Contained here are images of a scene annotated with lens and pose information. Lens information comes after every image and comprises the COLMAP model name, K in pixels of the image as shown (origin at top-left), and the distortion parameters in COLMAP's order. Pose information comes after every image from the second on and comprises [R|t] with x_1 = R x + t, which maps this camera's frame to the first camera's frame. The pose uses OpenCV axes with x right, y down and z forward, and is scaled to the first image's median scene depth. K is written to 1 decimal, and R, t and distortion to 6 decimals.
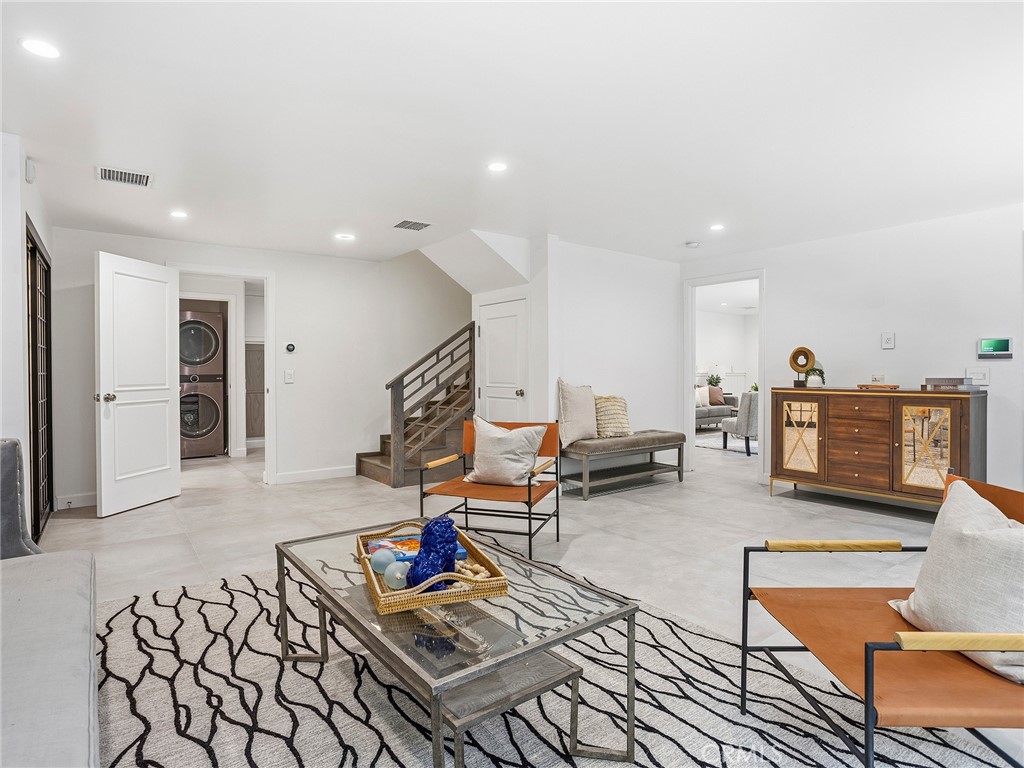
lens RADIAL K [[560.7, 0, 513.6], [0, 560.7, 384.4], [0, 0, 1]] dist [-0.025454, 0.010264]
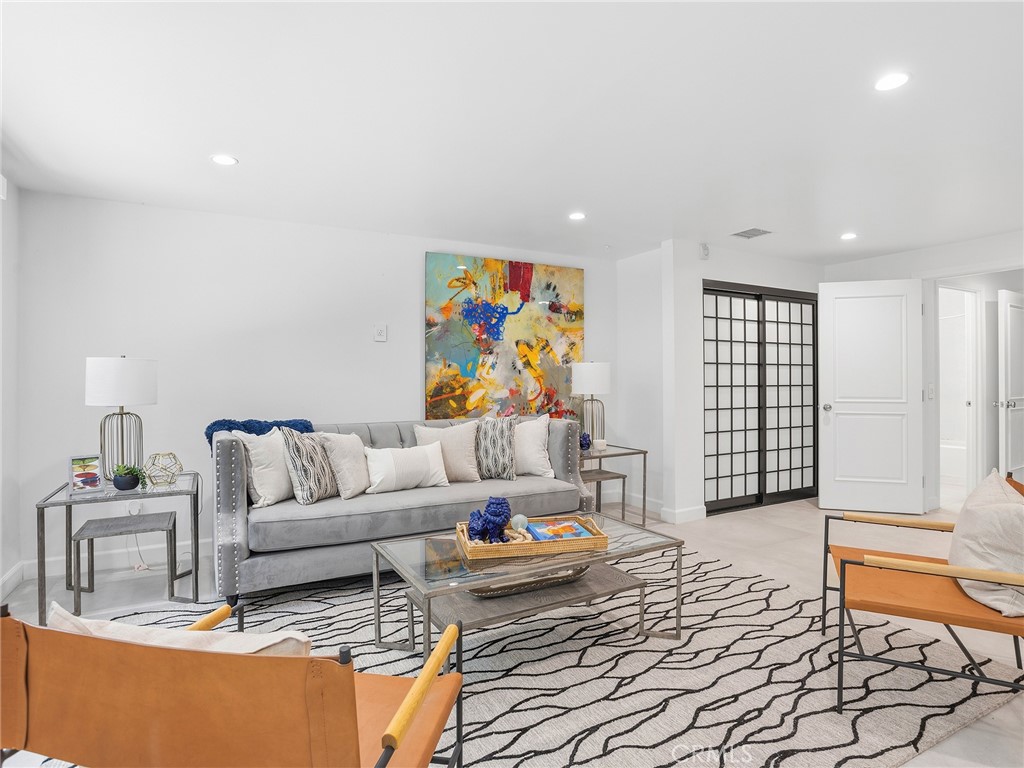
lens RADIAL K [[555.8, 0, 510.5], [0, 555.8, 376.2], [0, 0, 1]] dist [-0.017867, 0.002571]
pose [[-0.159432, -0.003688, -0.987202, 0.530784], [-0.016825, 0.999858, -0.001018, -0.031157], [0.987065, 0.016447, -0.159472, 0.522720]]
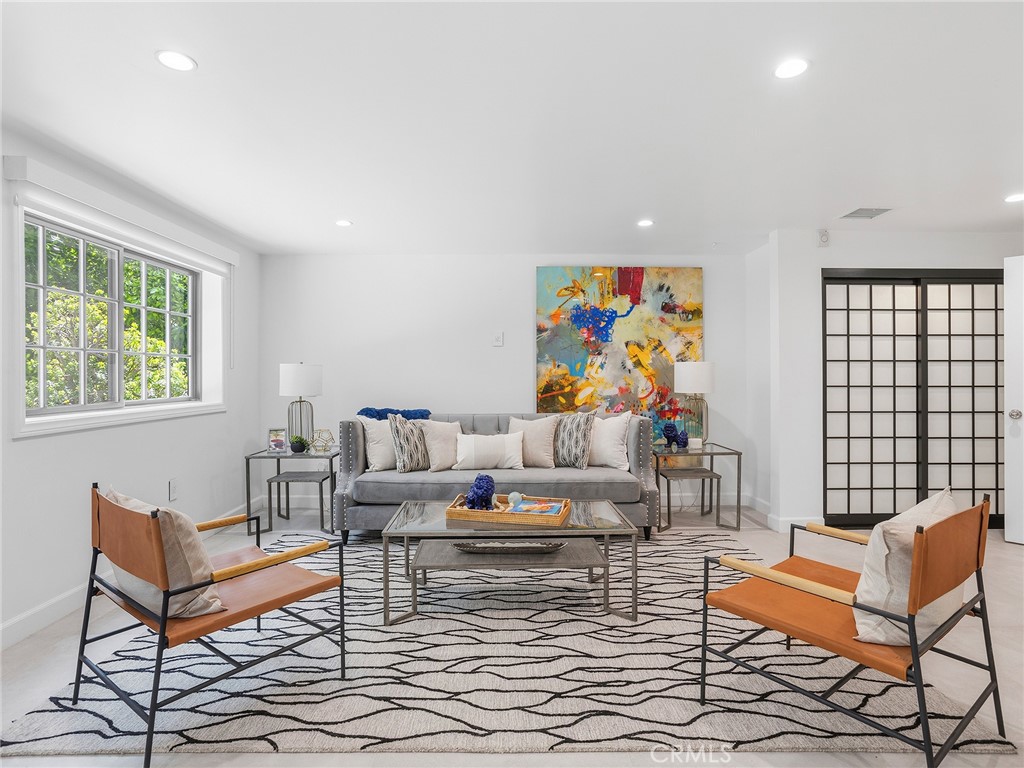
lens RADIAL K [[546.6, 0, 511.5], [0, 546.6, 377.5], [0, 0, 1]] dist [-0.004105, 0.004820]
pose [[-0.594446, 0.003777, -0.804126, 0.507981], [-0.013203, 0.999808, 0.014456, -0.042109], [0.804027, 0.019211, -0.594283, 0.875455]]
